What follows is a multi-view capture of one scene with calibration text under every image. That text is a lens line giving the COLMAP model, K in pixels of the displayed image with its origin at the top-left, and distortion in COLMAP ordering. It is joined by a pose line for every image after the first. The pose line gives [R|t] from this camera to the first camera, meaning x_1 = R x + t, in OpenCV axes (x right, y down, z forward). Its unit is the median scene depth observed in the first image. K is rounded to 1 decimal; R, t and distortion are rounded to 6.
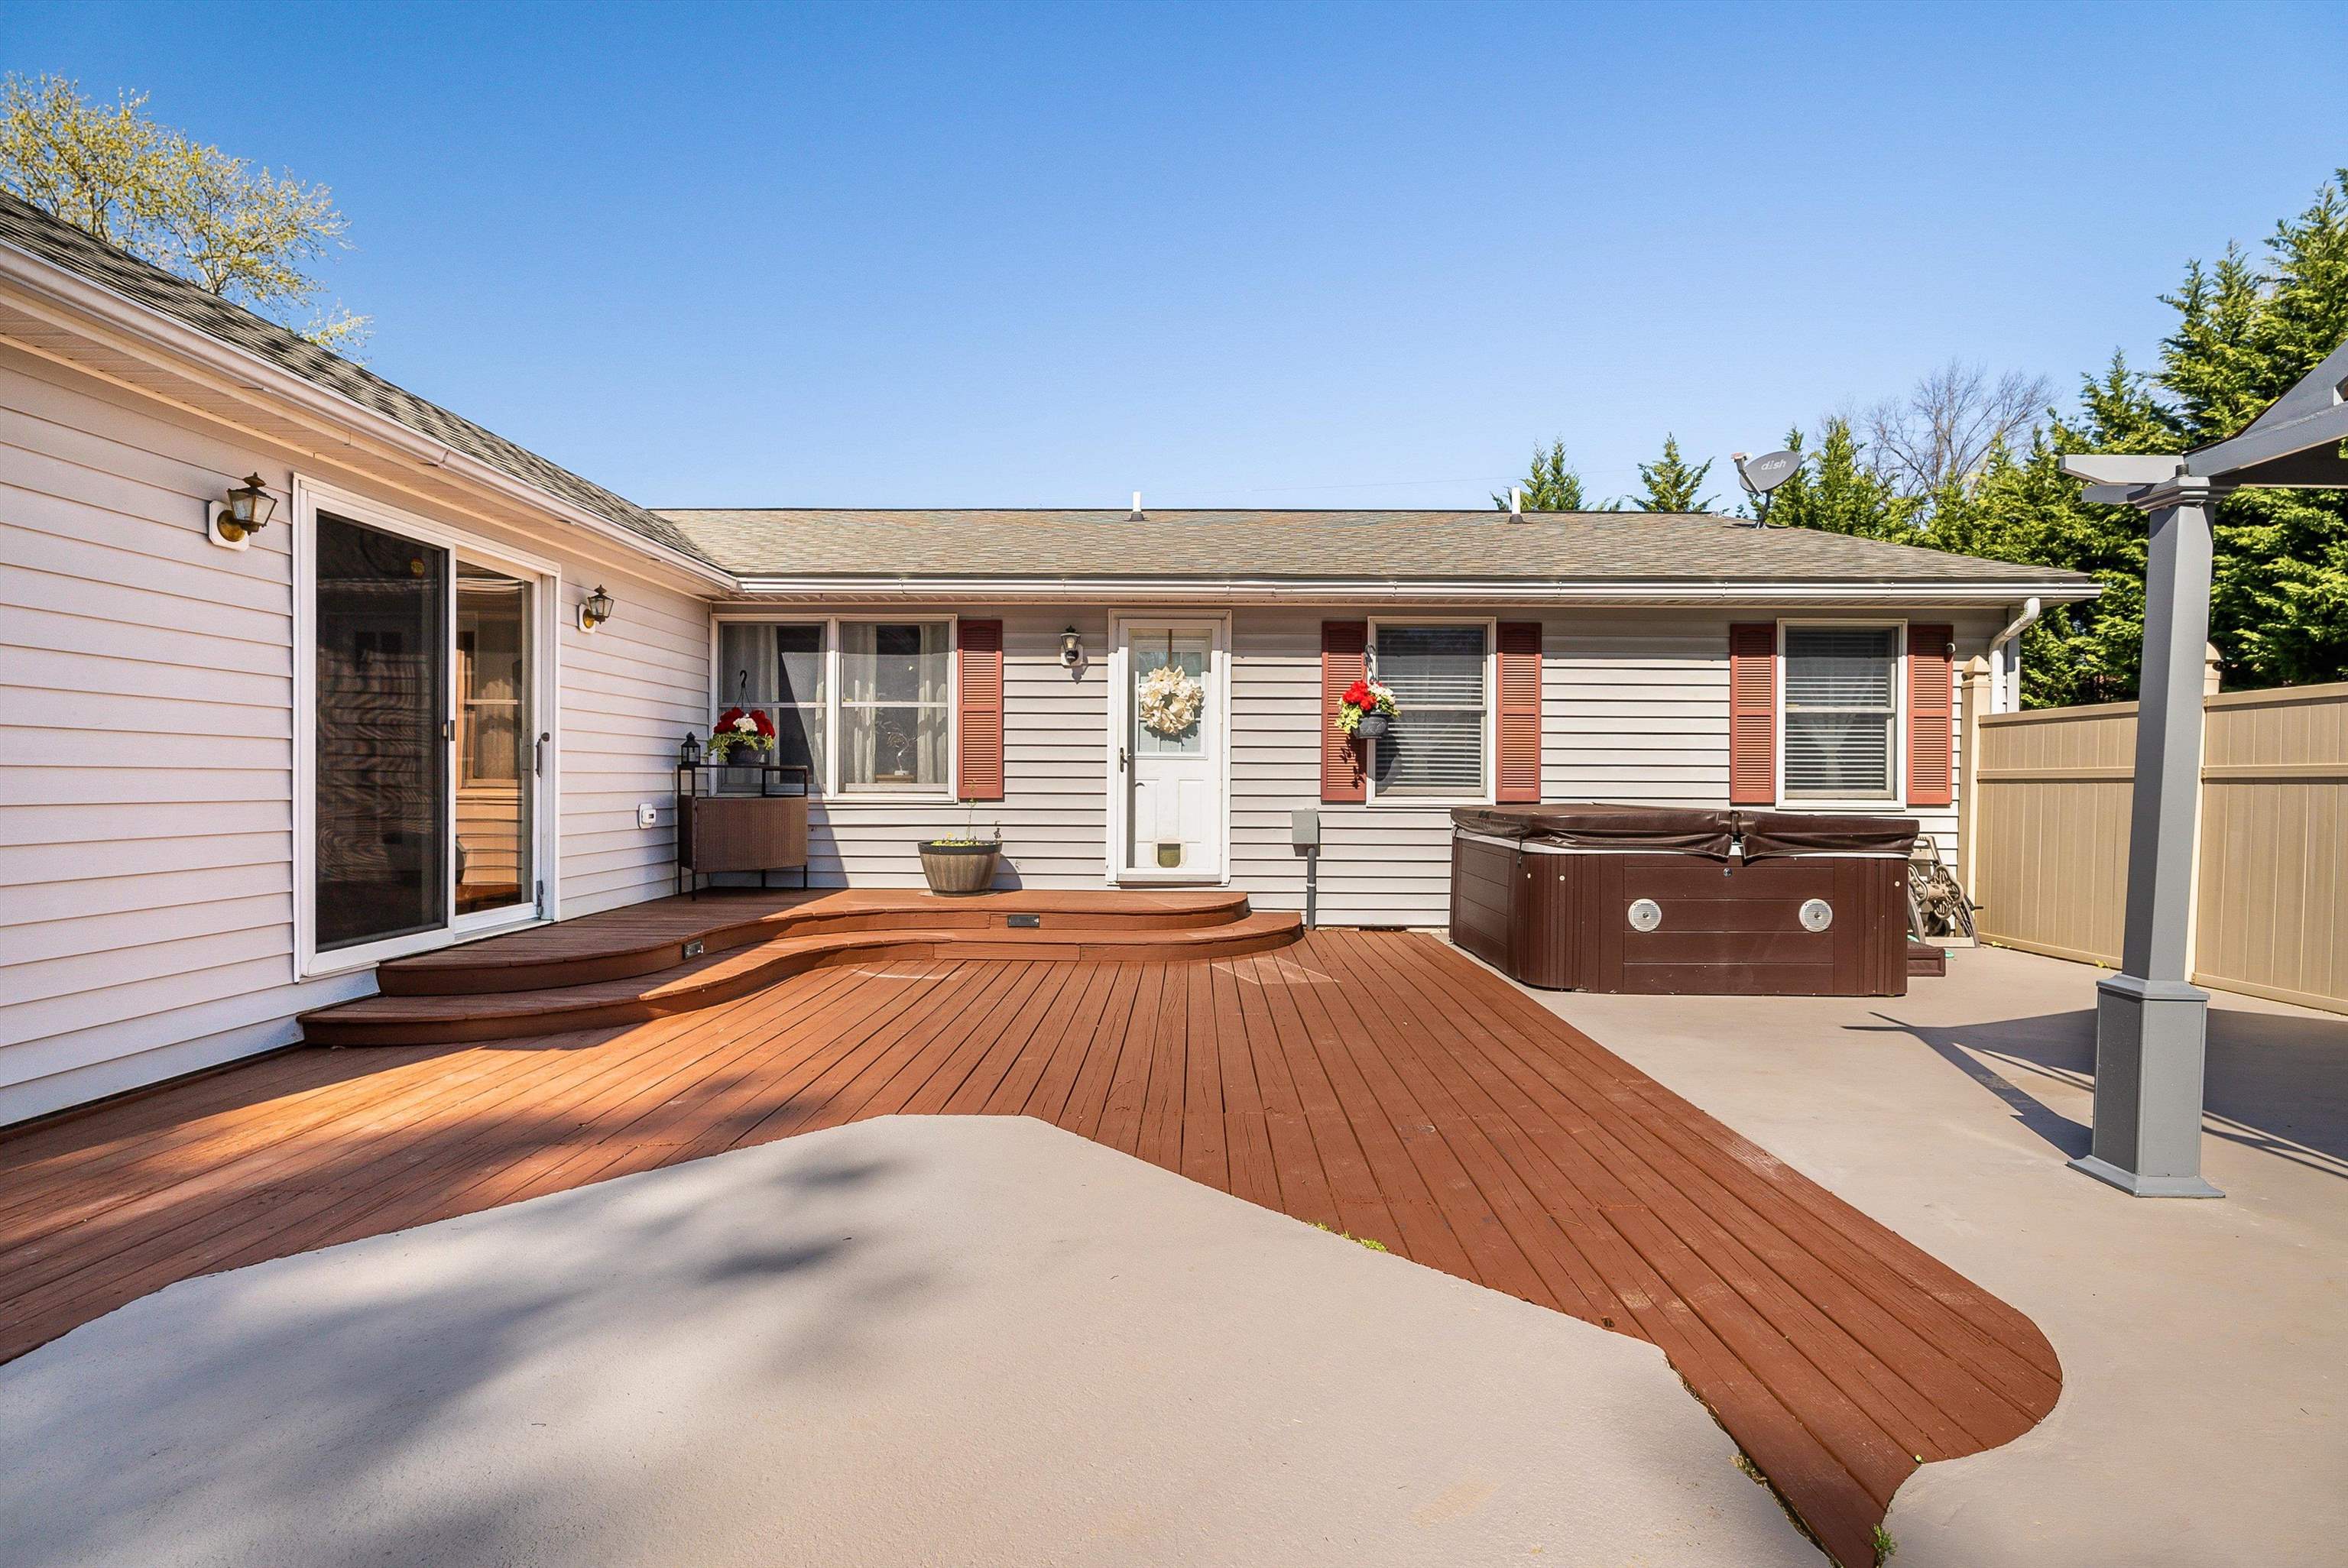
lens RADIAL K [[1055.1, 0, 1174.0], [0, 1055.1, 784.0], [0, 0, 1]] dist [0.000859, -0.013499]
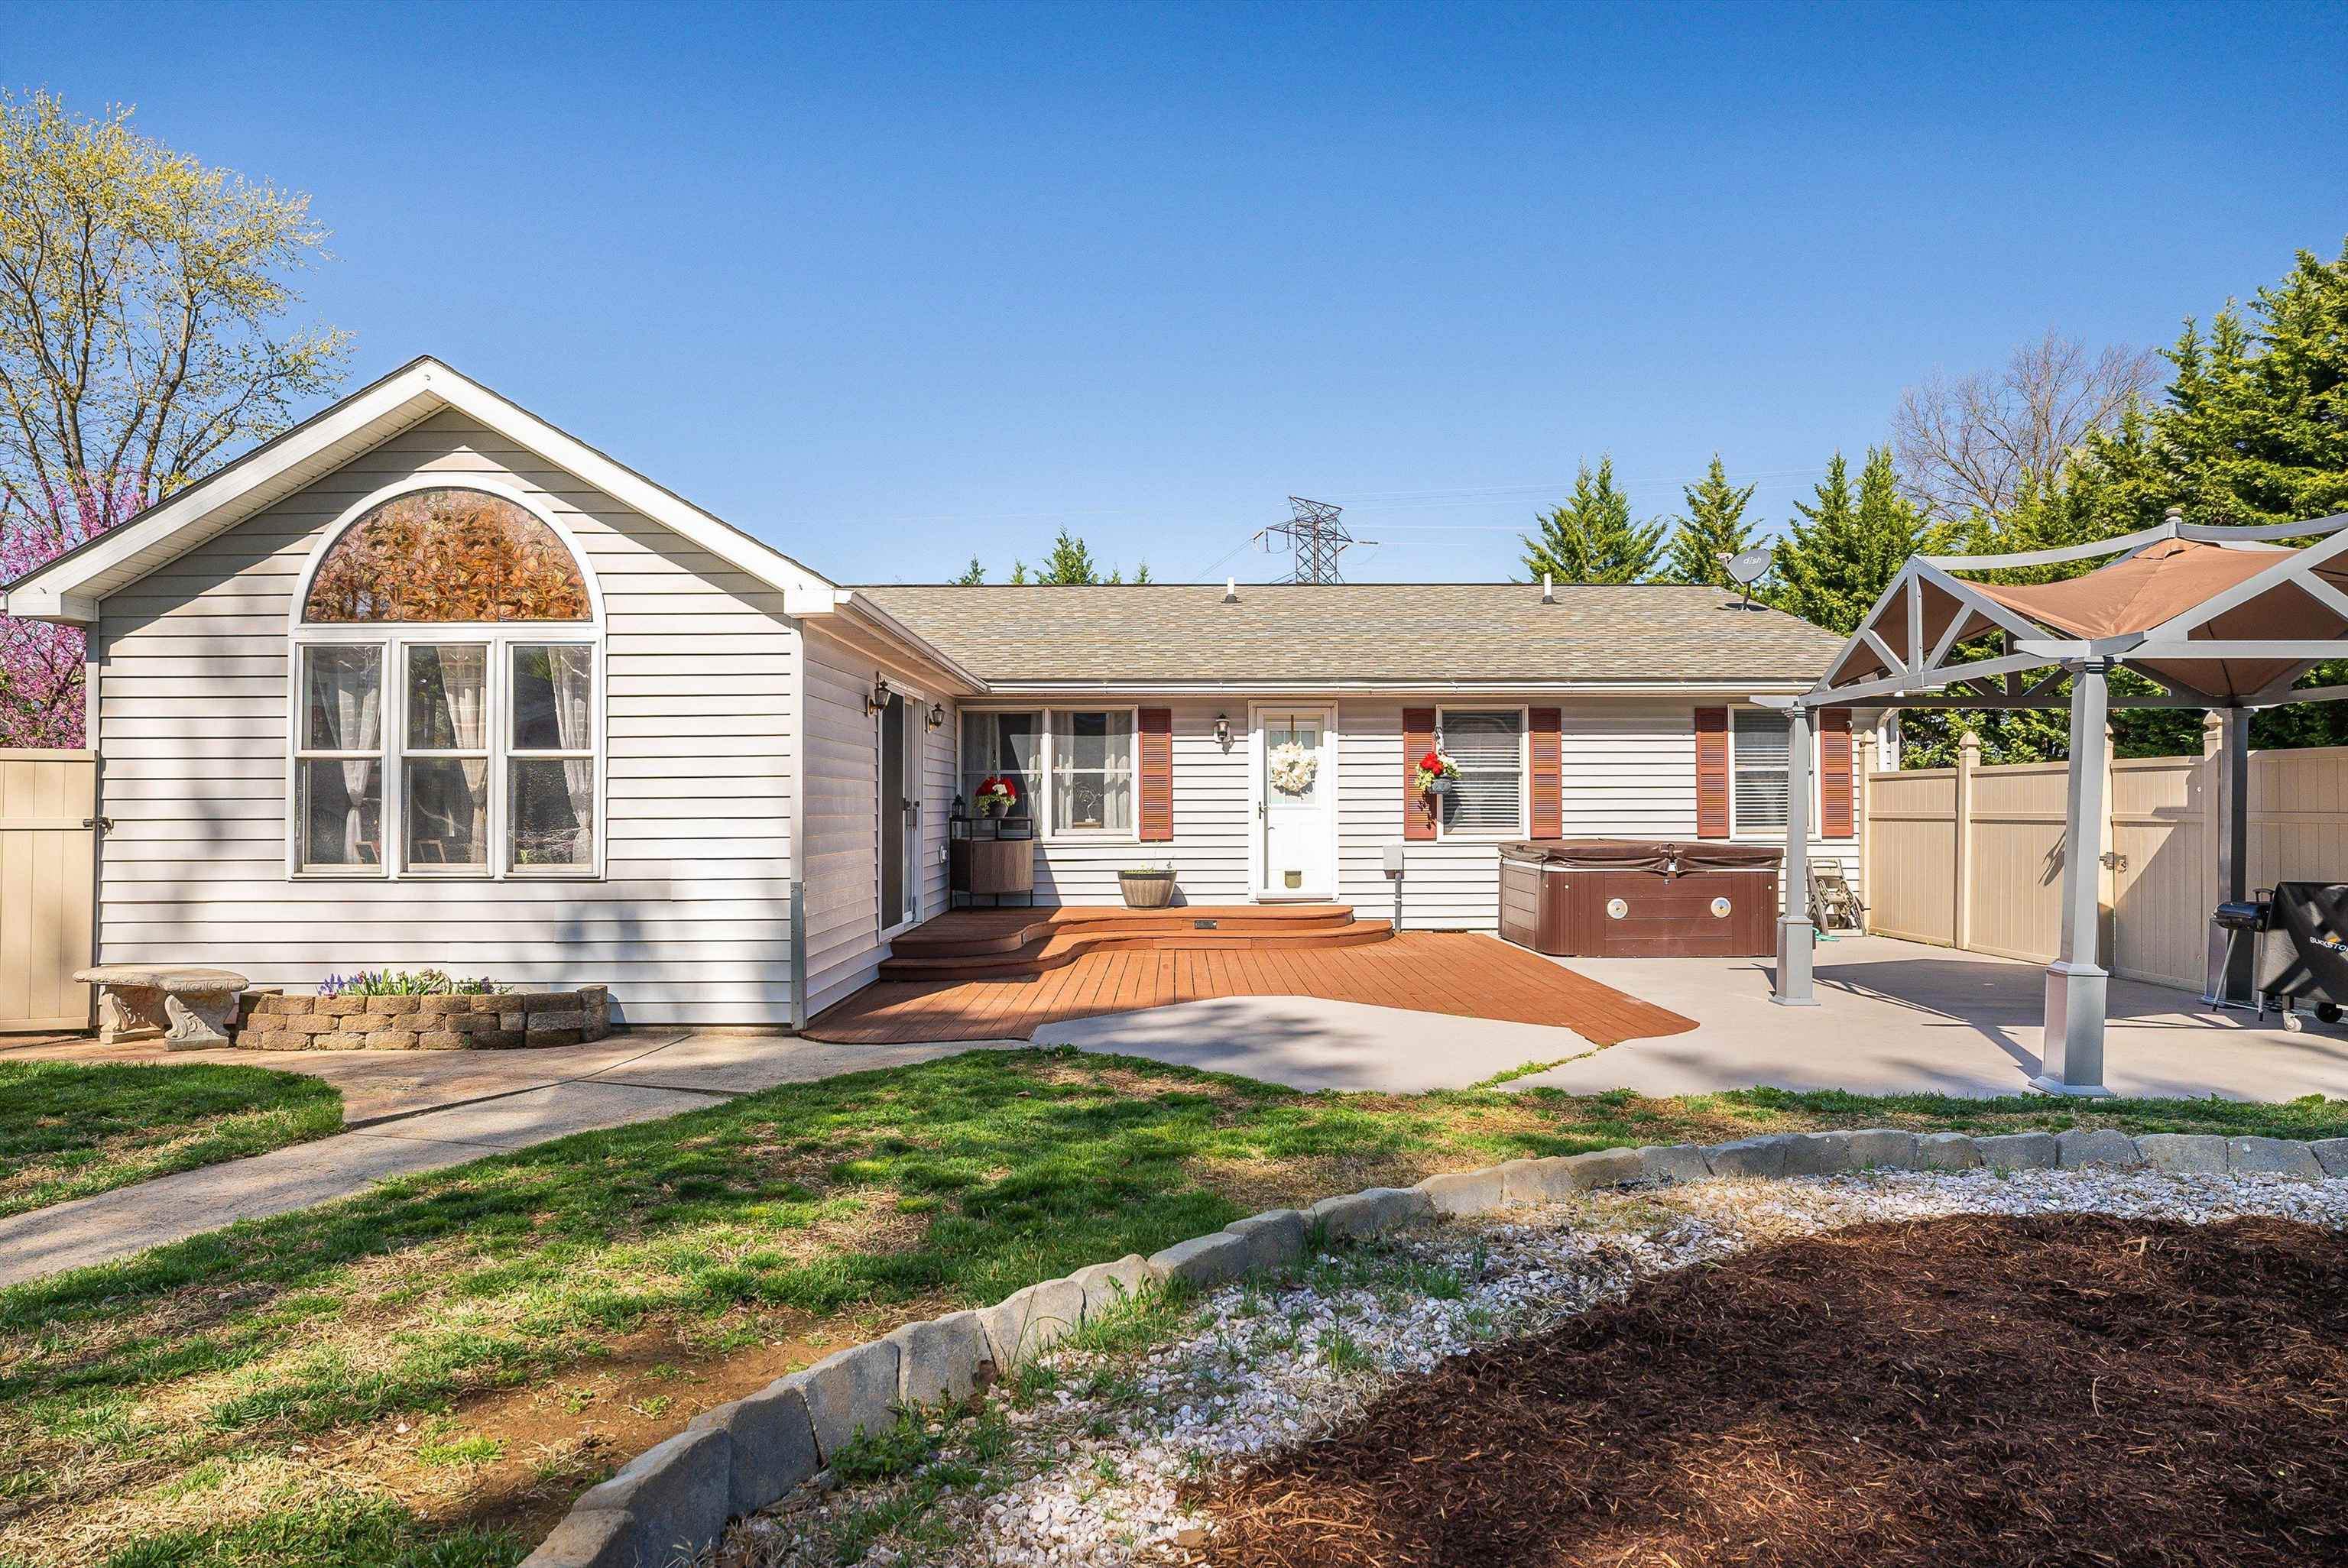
lens RADIAL K [[1300.9, 0, 1174.0], [0, 1300.9, 784.0], [0, 0, 1]] dist [-0.018104, 0.000470]
pose [[0.999875, -0.010206, 0.012035, -0.181244], [0.010449, 0.999740, -0.020244, -0.023964], [-0.011825, 0.020367, 0.999723, -0.697795]]
